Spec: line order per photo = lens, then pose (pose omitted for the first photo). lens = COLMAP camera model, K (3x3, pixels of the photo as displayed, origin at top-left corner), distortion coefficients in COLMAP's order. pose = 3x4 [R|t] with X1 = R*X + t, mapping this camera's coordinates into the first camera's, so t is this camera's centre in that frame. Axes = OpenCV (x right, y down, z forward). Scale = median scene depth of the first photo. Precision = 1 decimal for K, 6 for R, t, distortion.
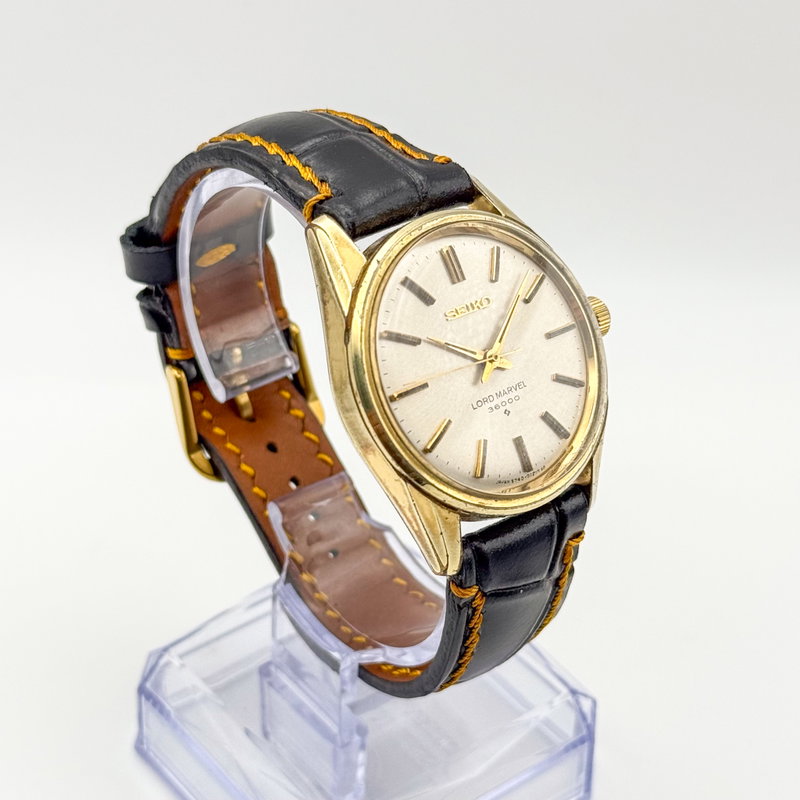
lens RADIAL K [[2141.7, 0, 400.0], [0, 2141.7, 400.0], [0, 0, 1]] dist [-0.006529, 0.289485]
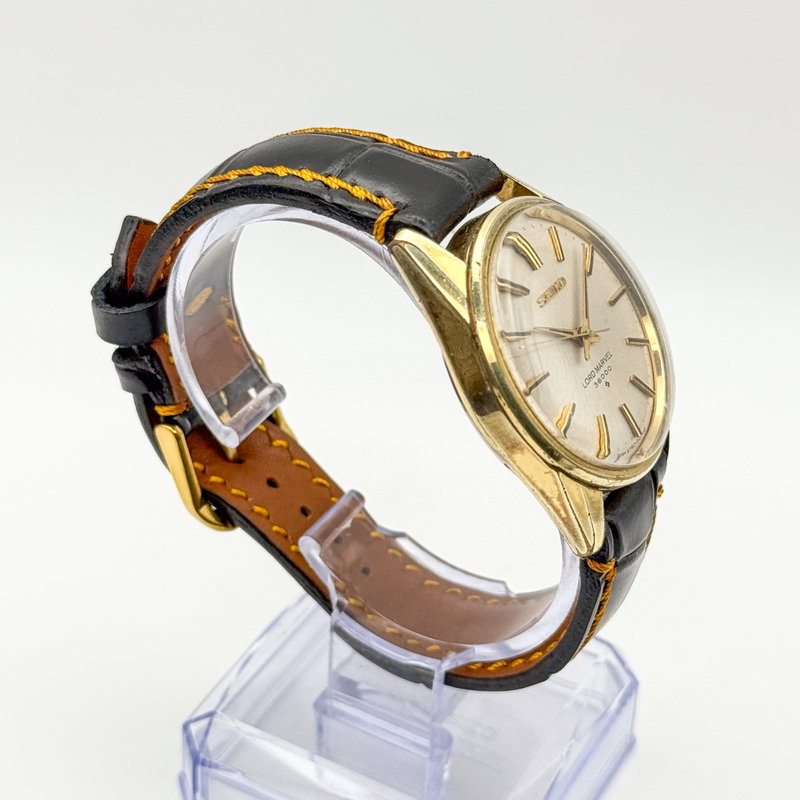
lens RADIAL K [[2141.7, 0, 400.0], [0, 2141.7, 400.0], [0, 0, 1]] dist [-0.006529, 0.289485]
pose [[0.913881, -0.221933, 0.339951, -0.351051], [0.218608, 0.974603, 0.048578, -0.052427], [-0.342098, 0.029921, 0.939188, 0.071012]]
